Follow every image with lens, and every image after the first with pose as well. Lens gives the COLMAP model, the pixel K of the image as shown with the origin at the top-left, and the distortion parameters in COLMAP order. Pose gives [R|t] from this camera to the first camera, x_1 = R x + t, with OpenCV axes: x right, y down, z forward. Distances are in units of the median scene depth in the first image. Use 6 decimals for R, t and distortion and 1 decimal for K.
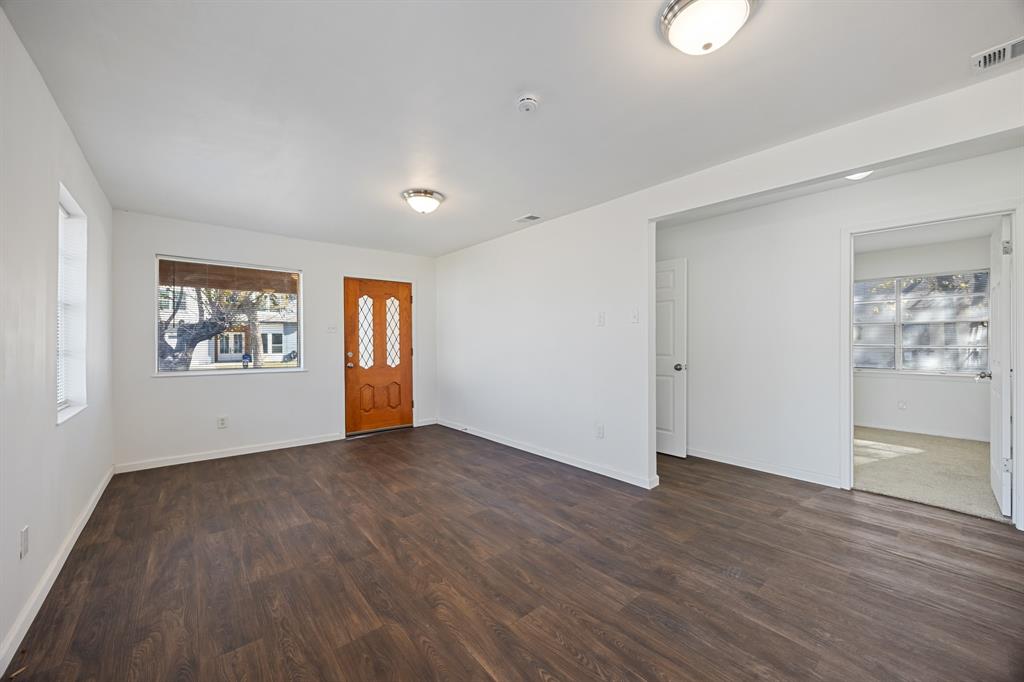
lens RADIAL K [[384.5, 0, 515.3], [0, 384.5, 348.5], [0, 0, 1]] dist [0.018745, 0.000092]
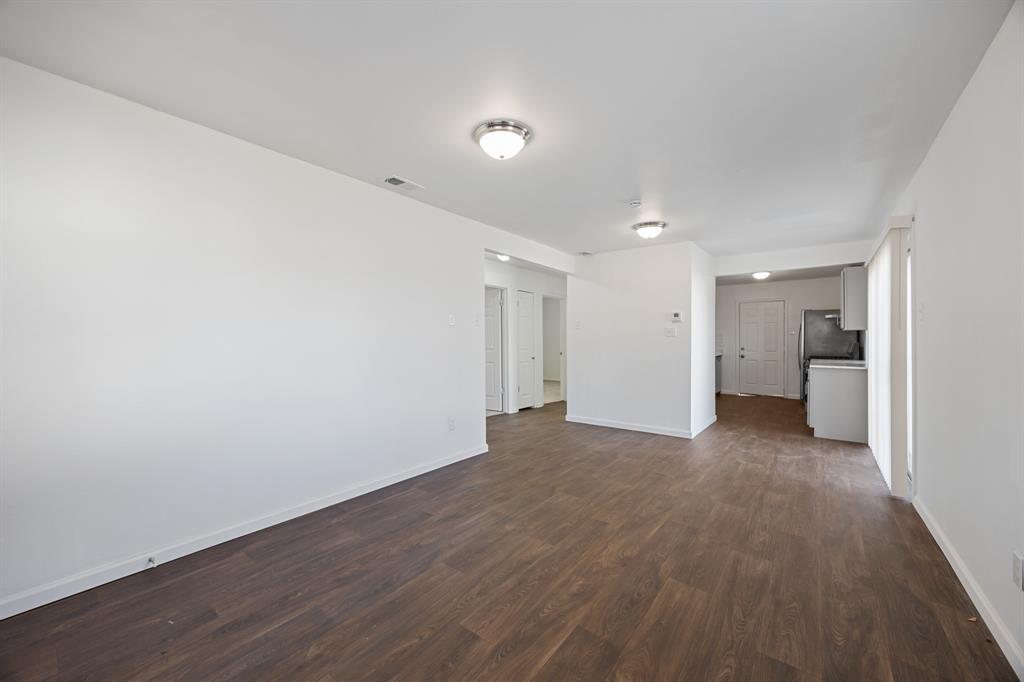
lens RADIAL K [[392.3, 0, 512.5], [0, 392.3, 339.8], [0, 0, 1]] dist [0.020680, 0.000001]
pose [[-0.202060, 0.007575, 0.979344, -1.079165], [0.017535, 0.999838, -0.004116, -0.013214], [-0.979216, 0.016341, -0.202160, 1.279042]]
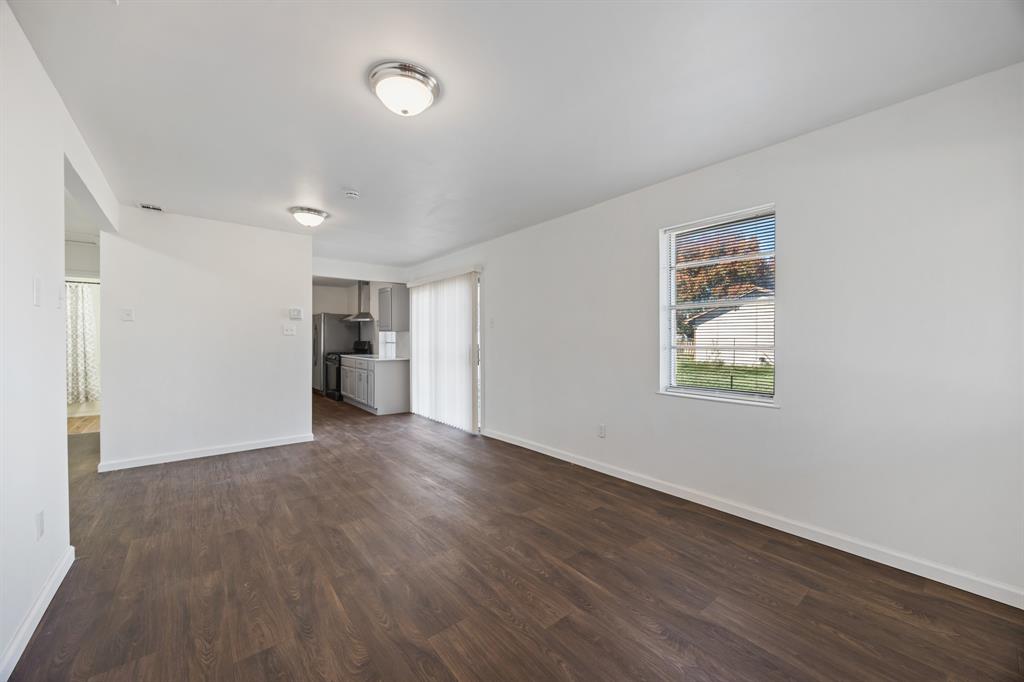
lens RADIAL K [[392.3, 0, 512.5], [0, 392.3, 339.8], [0, 0, 1]] dist [0.020680, 0.000001]
pose [[-0.999610, 0.006152, 0.027249, -0.470313], [0.006614, 0.999836, 0.016887, -0.023959], [-0.027141, 0.017061, -0.999486, 1.798104]]
